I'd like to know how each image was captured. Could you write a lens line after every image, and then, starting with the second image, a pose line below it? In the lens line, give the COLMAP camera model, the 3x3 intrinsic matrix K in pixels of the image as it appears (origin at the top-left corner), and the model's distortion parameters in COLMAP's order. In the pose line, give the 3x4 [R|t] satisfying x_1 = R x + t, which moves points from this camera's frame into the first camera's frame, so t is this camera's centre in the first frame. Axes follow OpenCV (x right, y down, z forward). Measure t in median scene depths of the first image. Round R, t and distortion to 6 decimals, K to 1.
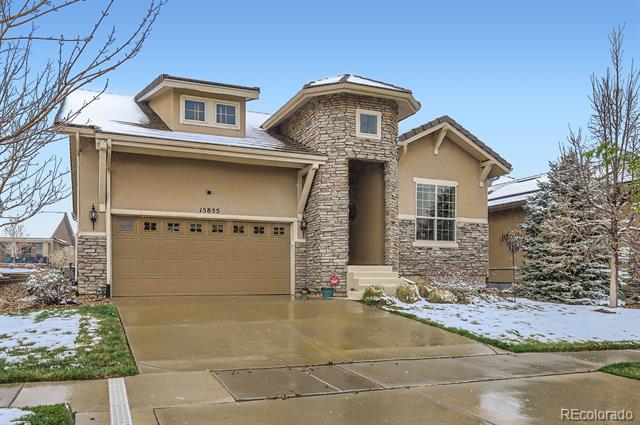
lens RADIAL K [[519.4, 0, 320.7], [0, 519.4, 275.6], [0, 0, 1]] dist [0.004939, 0.006095]
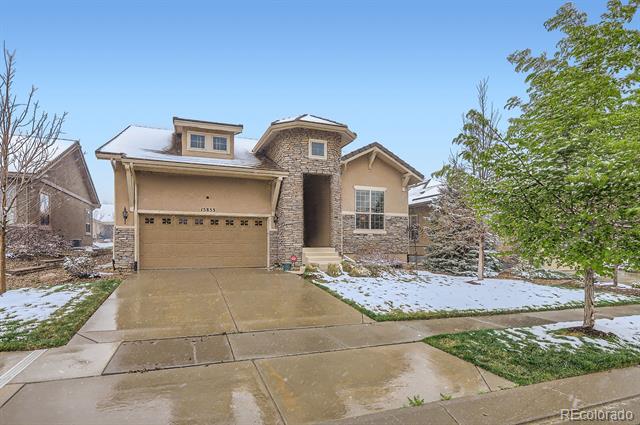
lens RADIAL K [[346.3, 0, 316.8], [0, 346.3, 245.1], [0, 0, 1]] dist [-0.003701, -0.000101]
pose [[0.999334, -0.001165, -0.036468, 0.123570], [0.001133, 0.999999, -0.000890, -0.025482], [0.036469, 0.000848, 0.999334, 0.043872]]
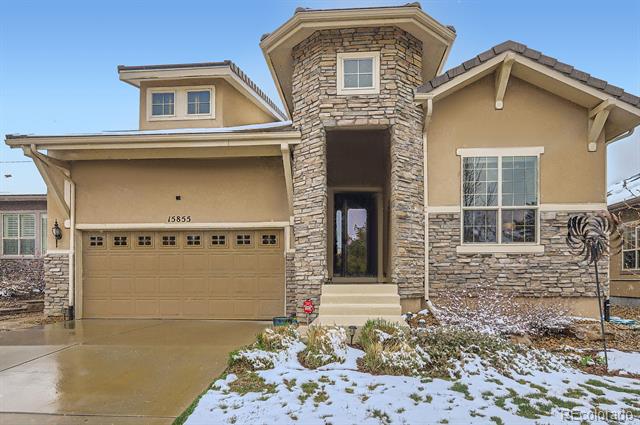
lens RADIAL K [[403.4, 0, 318.6], [0, 403.4, 279.8], [0, 0, 1]] dist [0.003075, 0.000331]
pose [[0.890565, -0.004155, -0.454837, 0.282190], [0.003401, 0.999991, -0.002477, -0.024062], [0.454843, 0.000659, 0.890571, 0.514056]]
